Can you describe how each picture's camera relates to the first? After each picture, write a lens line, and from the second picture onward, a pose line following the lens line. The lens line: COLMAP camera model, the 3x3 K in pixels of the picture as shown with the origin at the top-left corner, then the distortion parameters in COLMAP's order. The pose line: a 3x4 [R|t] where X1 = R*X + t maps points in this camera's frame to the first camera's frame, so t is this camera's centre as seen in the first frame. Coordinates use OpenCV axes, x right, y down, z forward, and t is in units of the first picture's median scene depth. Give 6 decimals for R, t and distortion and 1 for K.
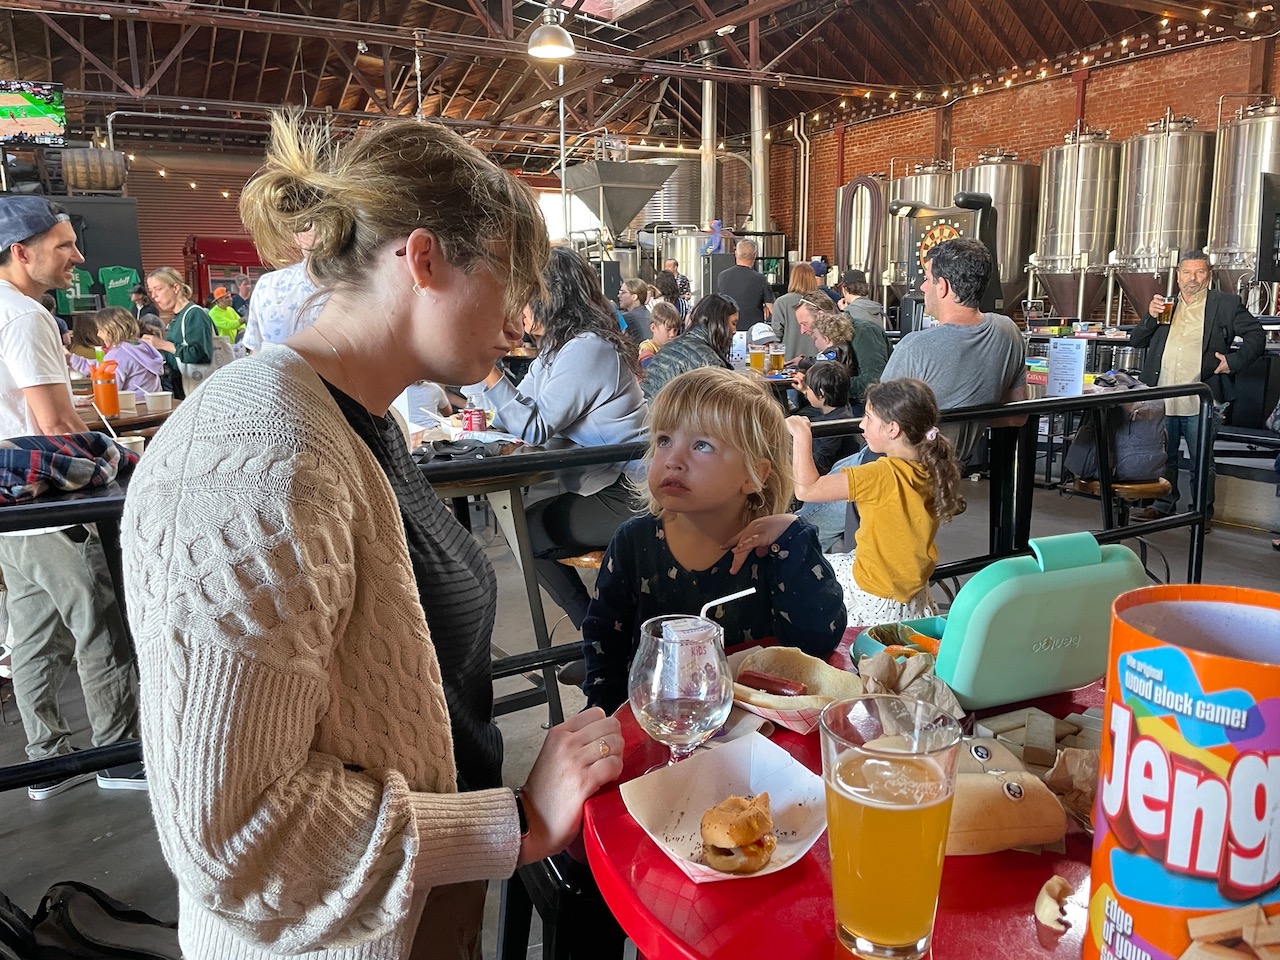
lens RADIAL K [[997.2, 0, 653.7], [0, 997.2, 475.3], [0, 0, 1]] dist [0.093681, -0.143611]
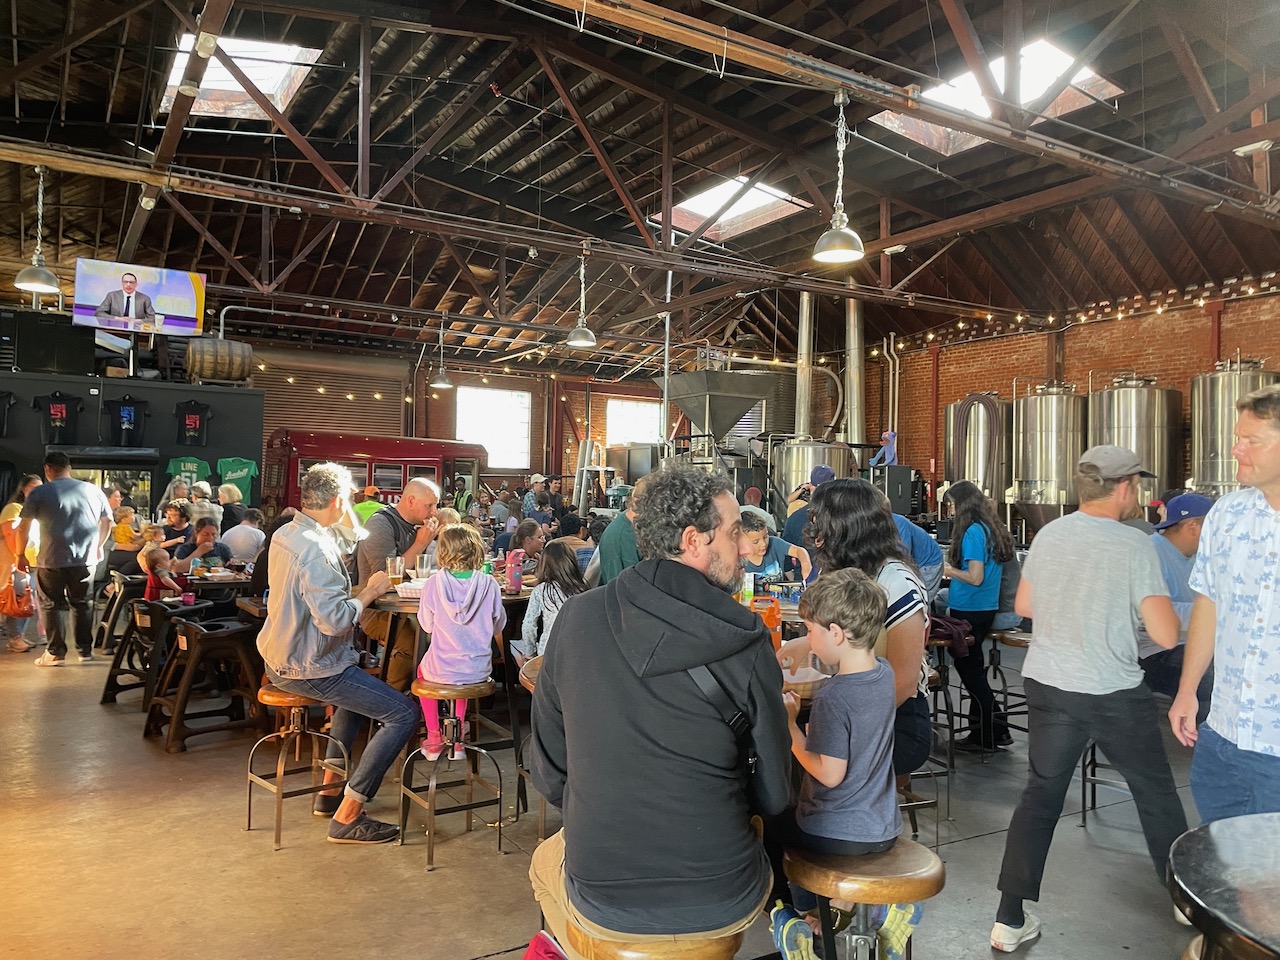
lens RADIAL K [[993.3, 0, 637.6], [0, 993.3, 459.8], [0, 0, 1]] dist [0.111240, -0.190317]
pose [[0.999320, 0.036001, 0.007911, -0.143356], [-0.033445, 0.975826, -0.215977, -0.010610], [-0.015495, 0.215566, 0.976366, 0.060231]]
